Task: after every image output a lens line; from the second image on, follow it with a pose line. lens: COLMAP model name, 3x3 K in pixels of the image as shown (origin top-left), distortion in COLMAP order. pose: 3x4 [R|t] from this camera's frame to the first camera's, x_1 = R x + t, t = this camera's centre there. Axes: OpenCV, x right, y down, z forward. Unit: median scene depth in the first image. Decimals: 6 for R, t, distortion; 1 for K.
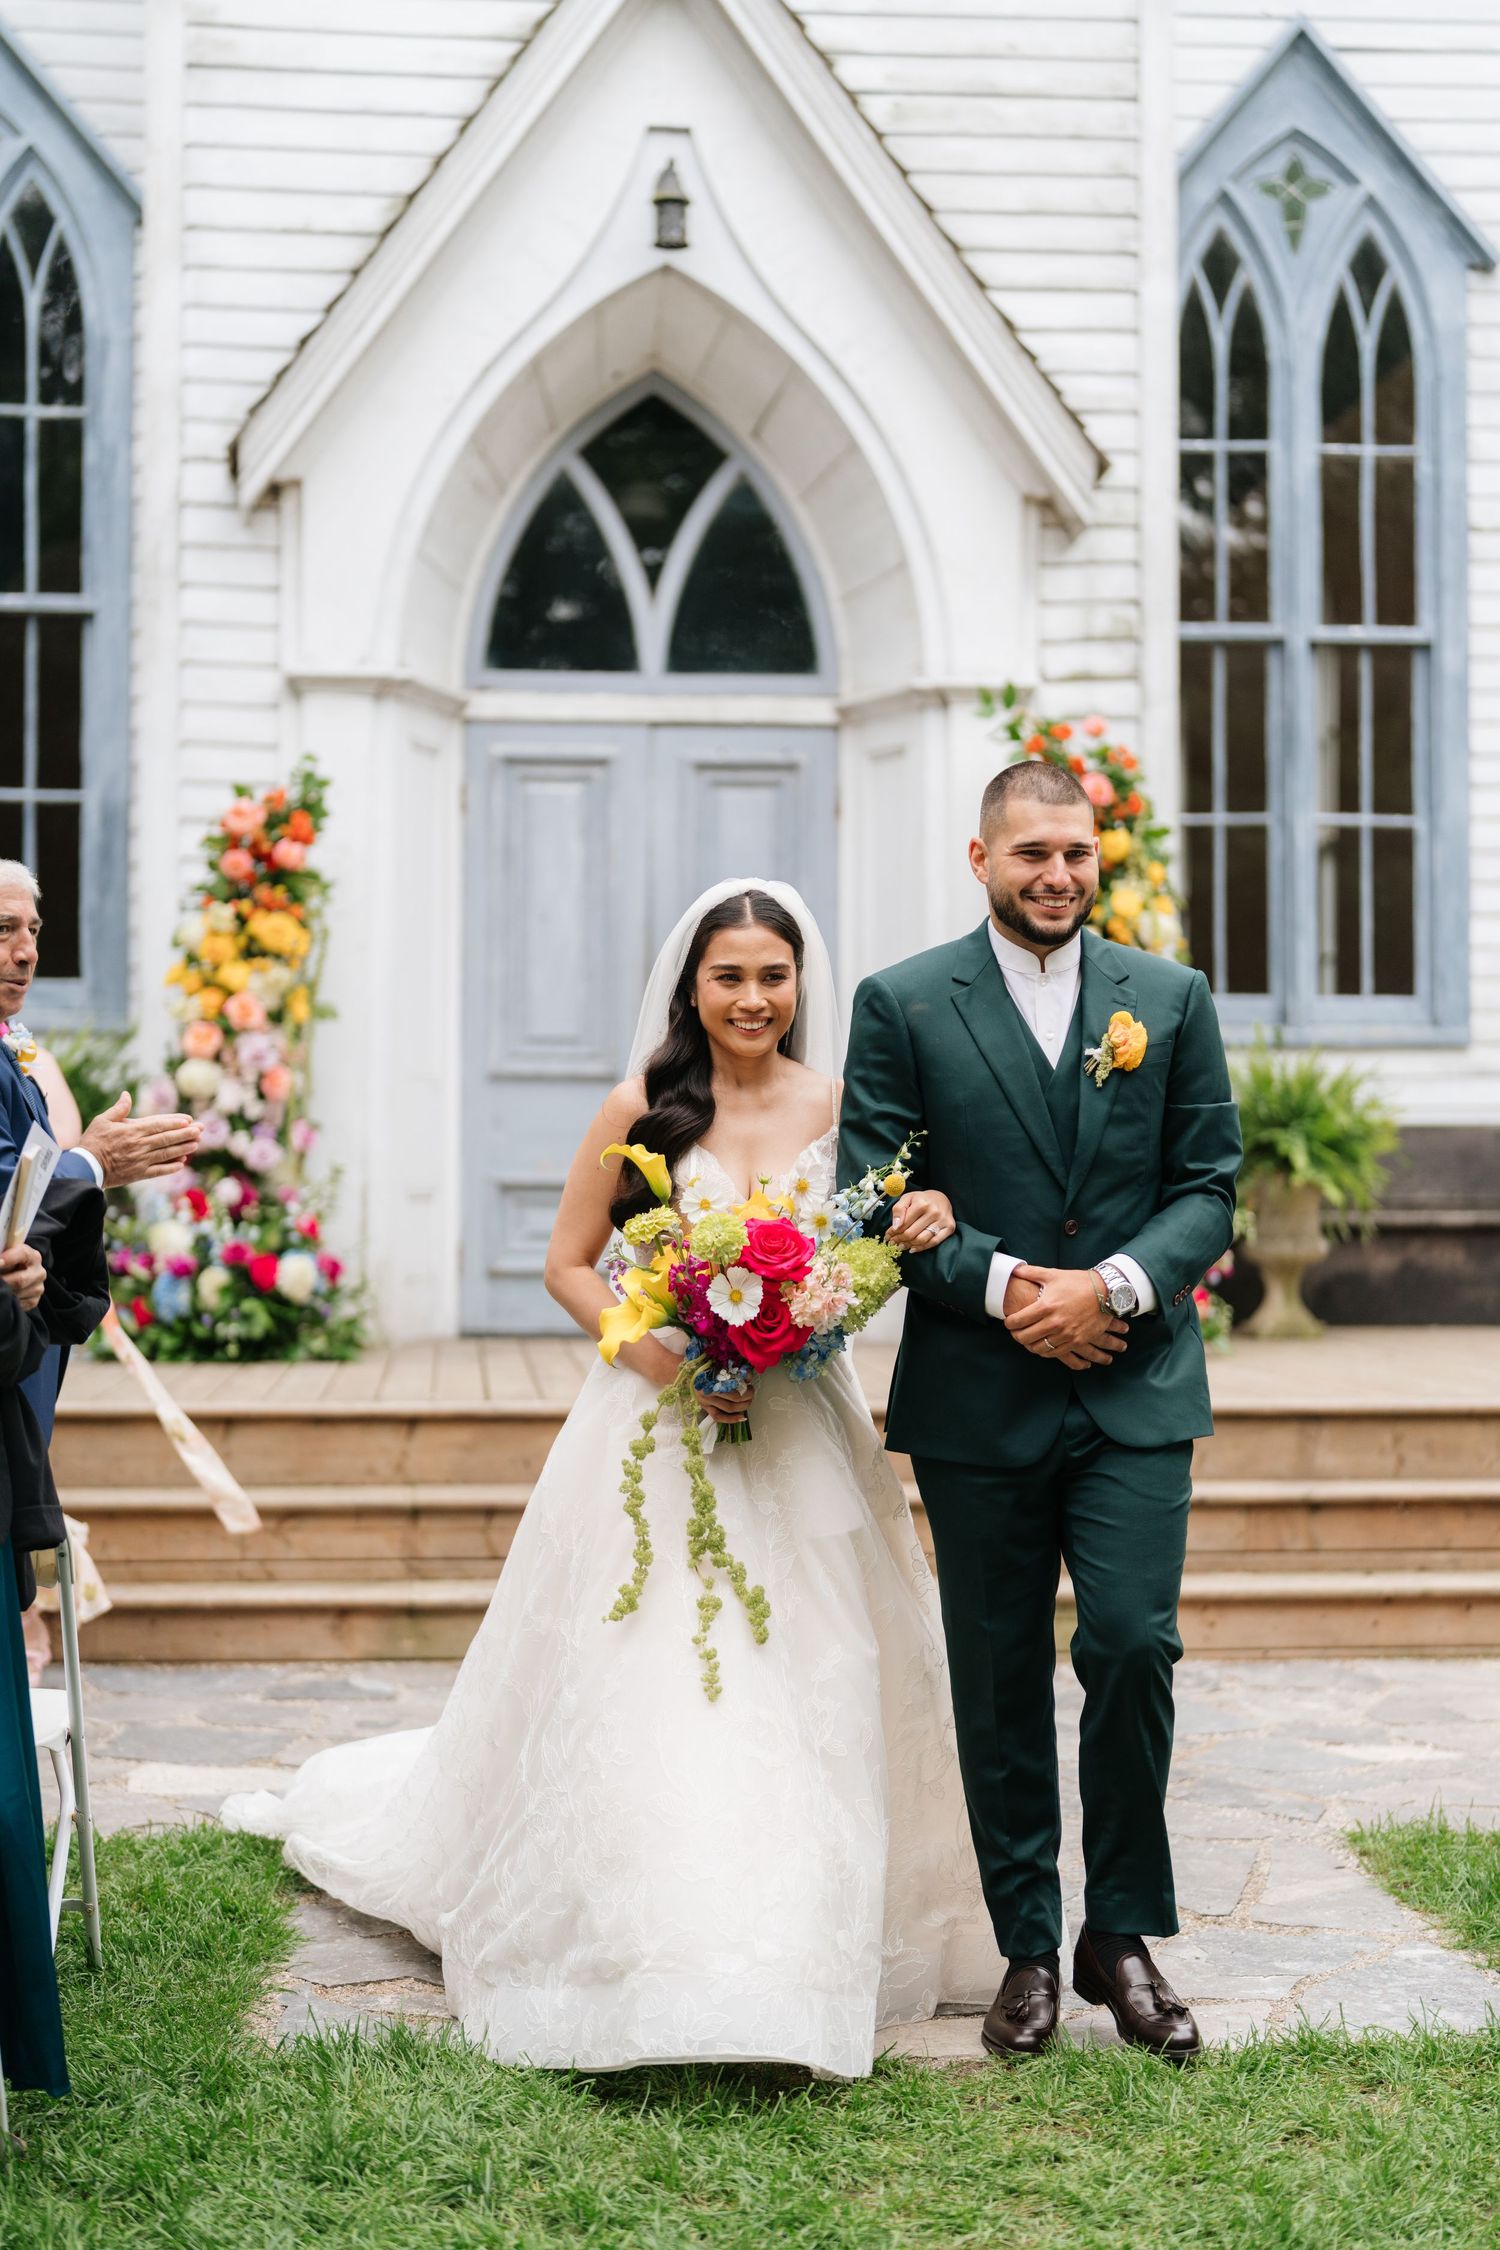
lens RADIAL K [[3134.1, 0, 747.5], [0, 3134.1, 1119.6], [0, 0, 1]] dist [0.014582, 0.053308]
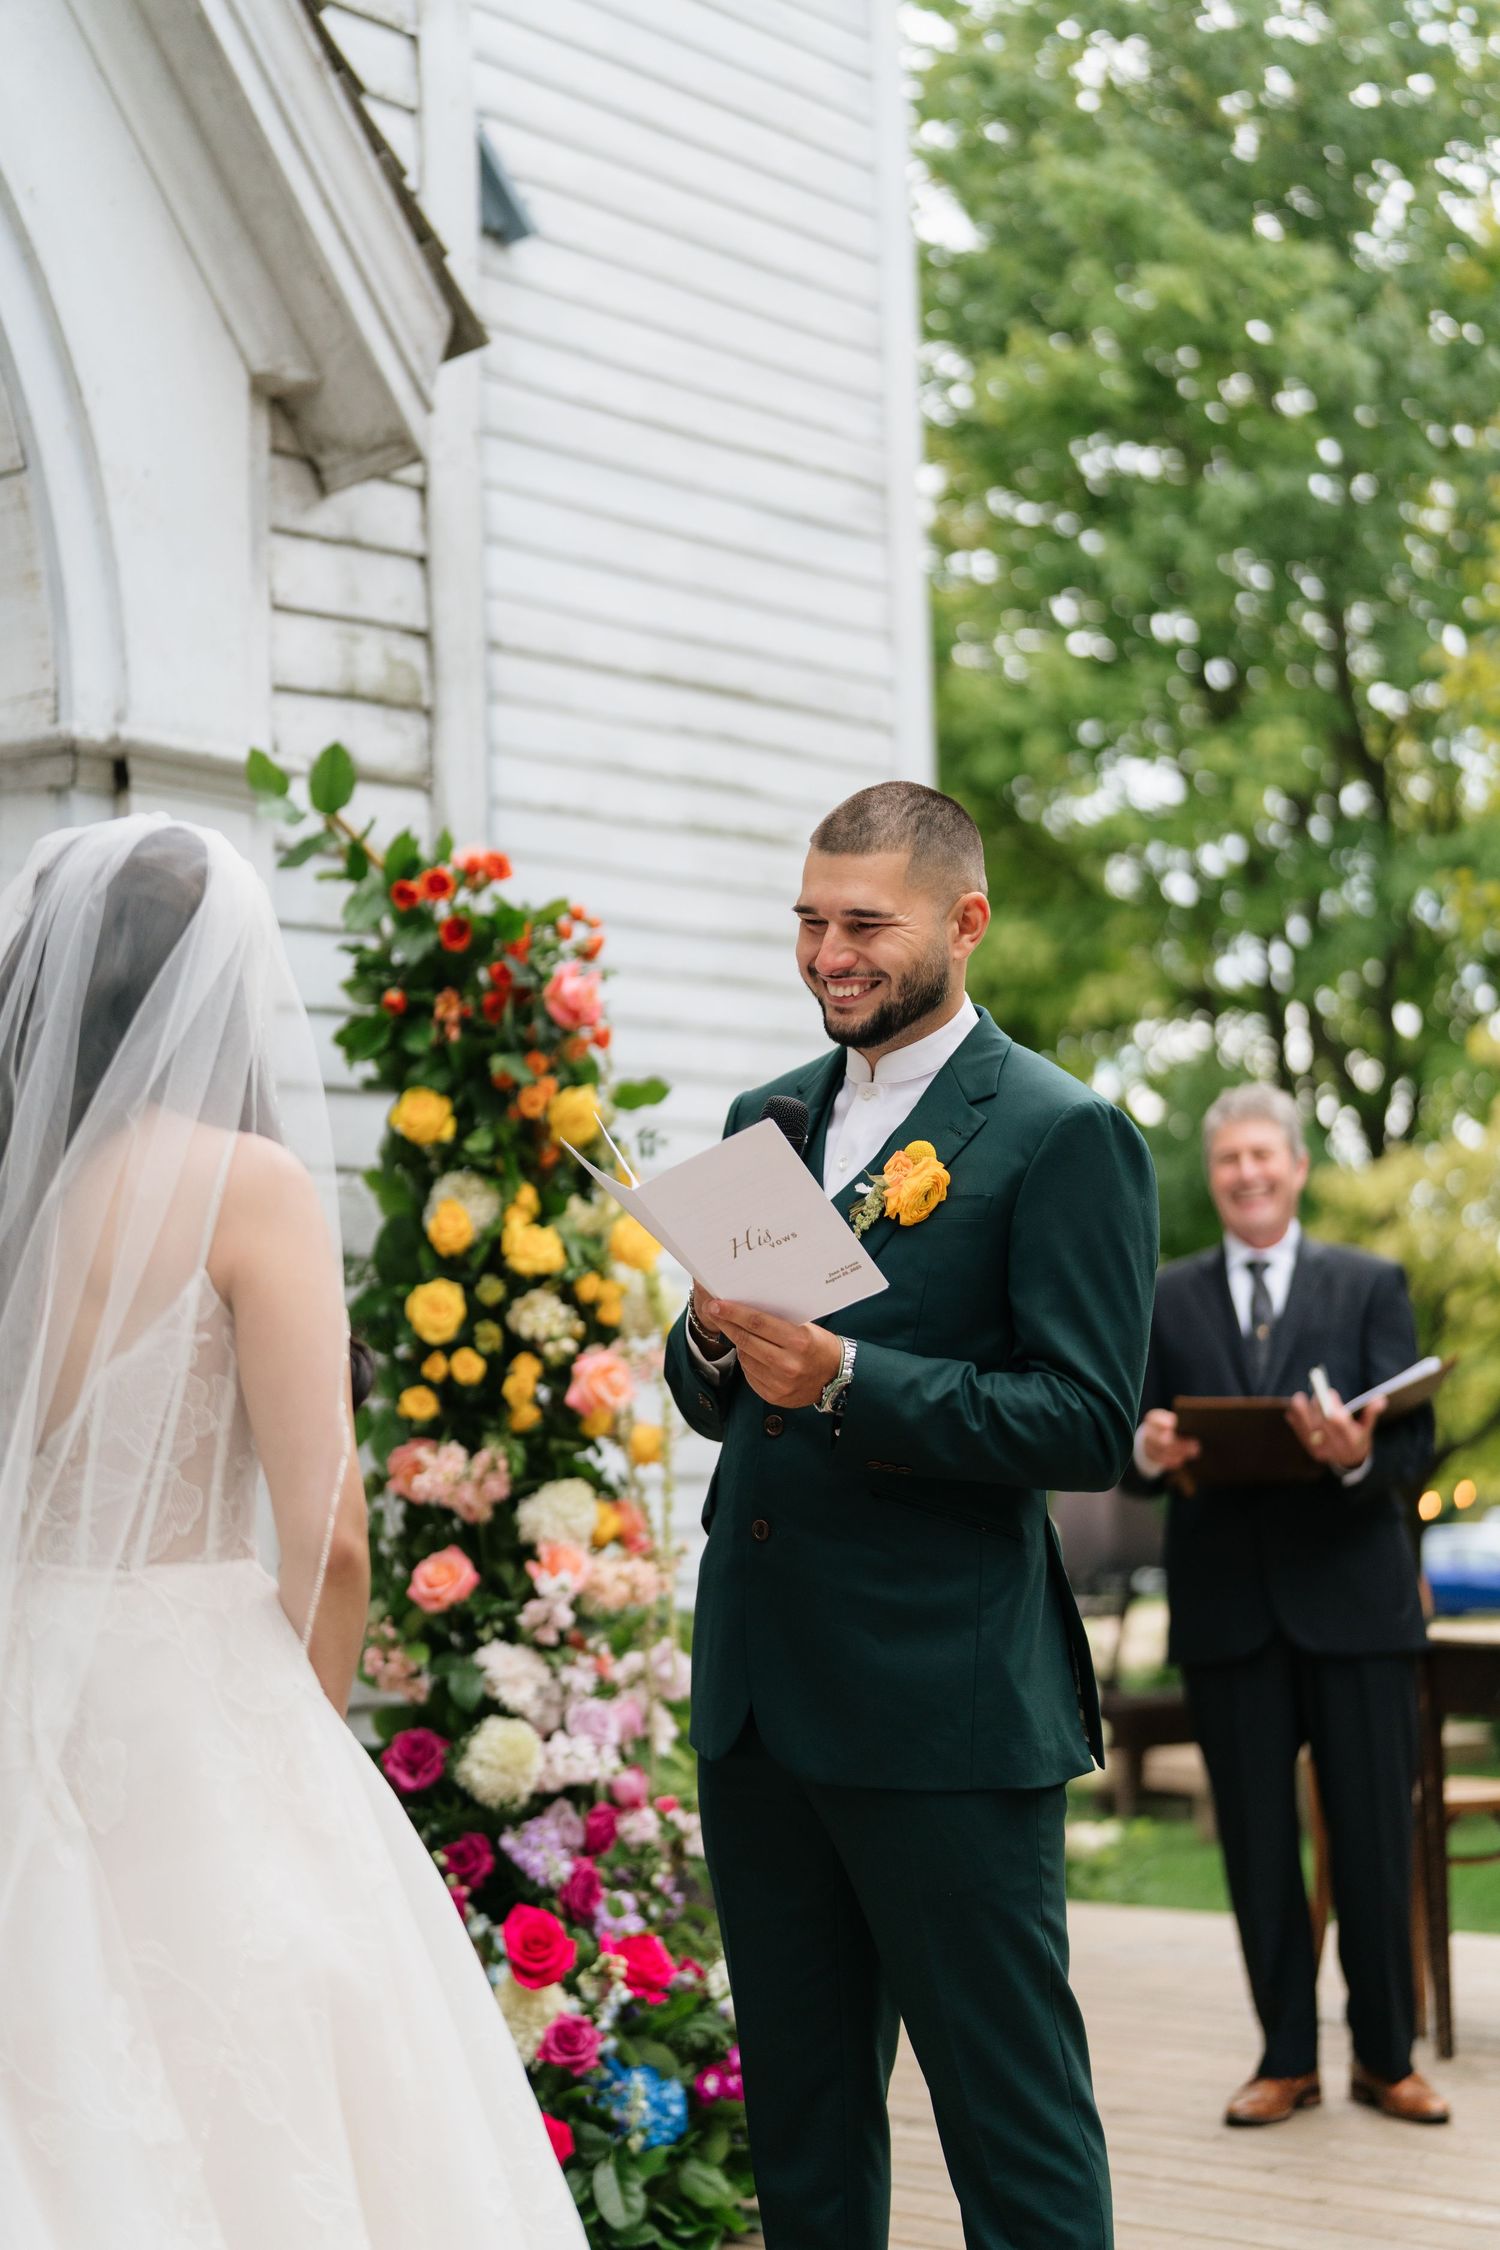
lens RADIAL K [[3245.1, 0, 749.8], [0, 3245.1, 1152.4], [0, 0, 1]] dist [0.030641, 0.058615]
pose [[0.741133, 0.052221, 0.669324, -0.180412], [0.011673, 0.995817, -0.090619, -0.036363], [-0.671257, 0.074974, 0.737423, 0.596800]]
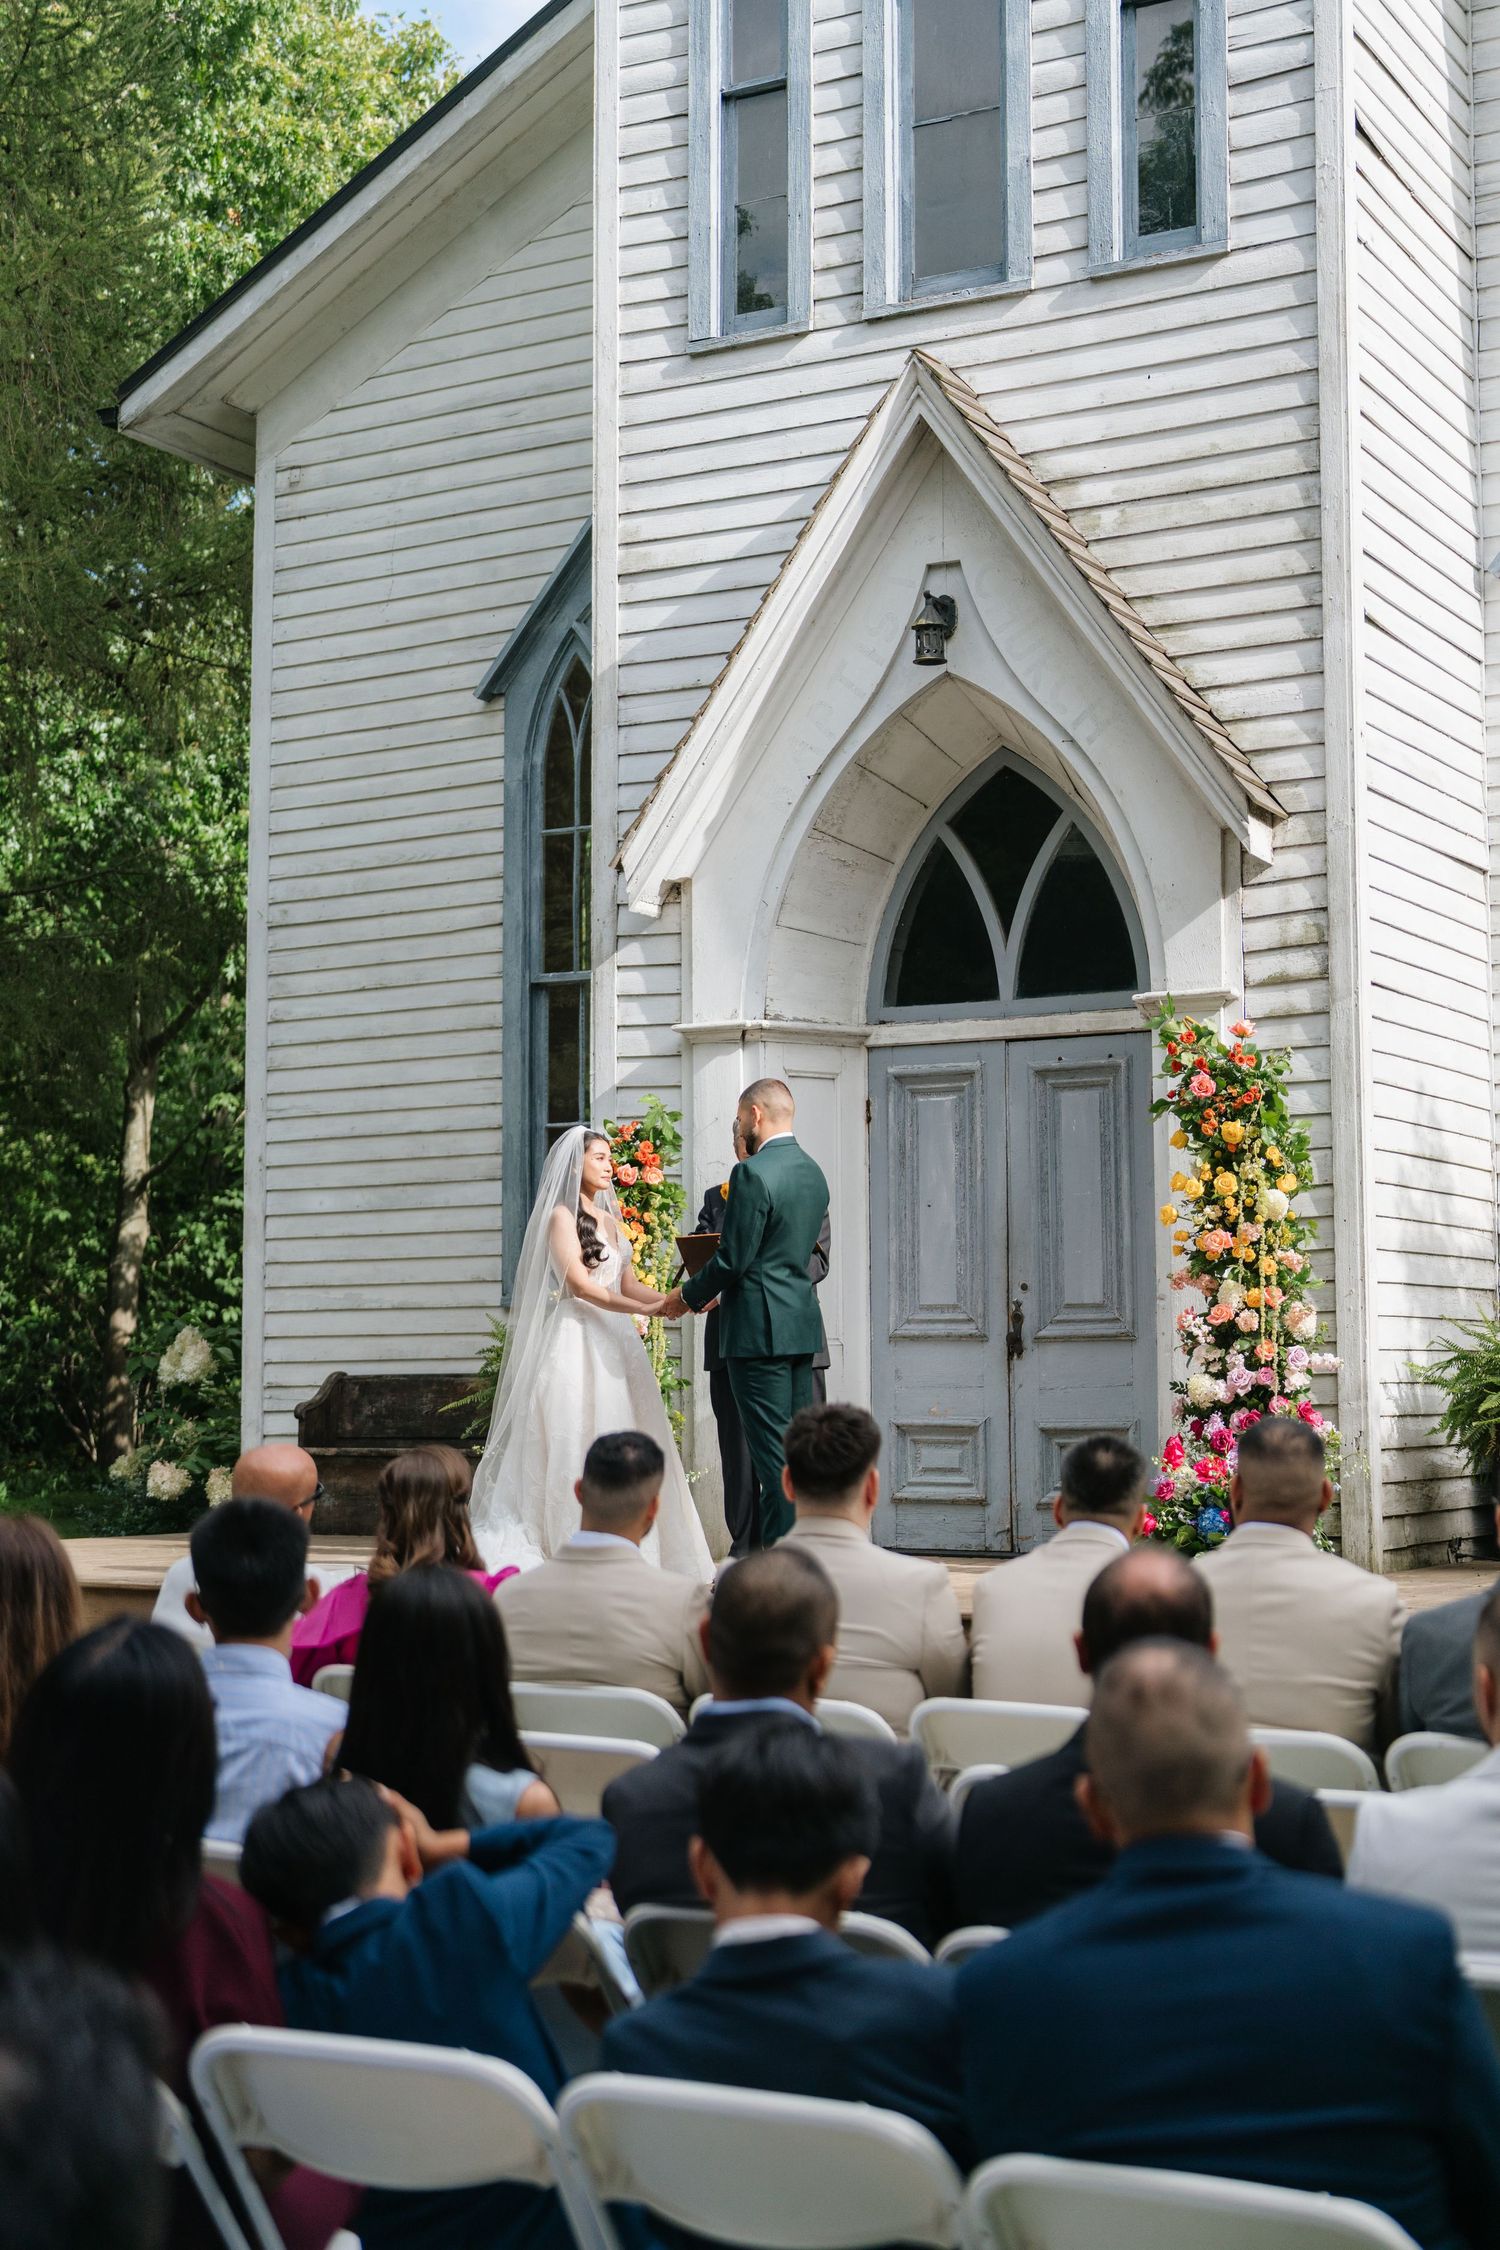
lens RADIAL K [[3251.9, 0, 752.5], [0, 3251.9, 1128.8], [0, 0, 1]] dist [0.001780, 0.033465]
pose [[0.822897, -0.052528, -0.565757, 0.619238], [0.016027, 0.997467, -0.069300, -0.008450], [0.567964, 0.047959, 0.821655, -0.077278]]
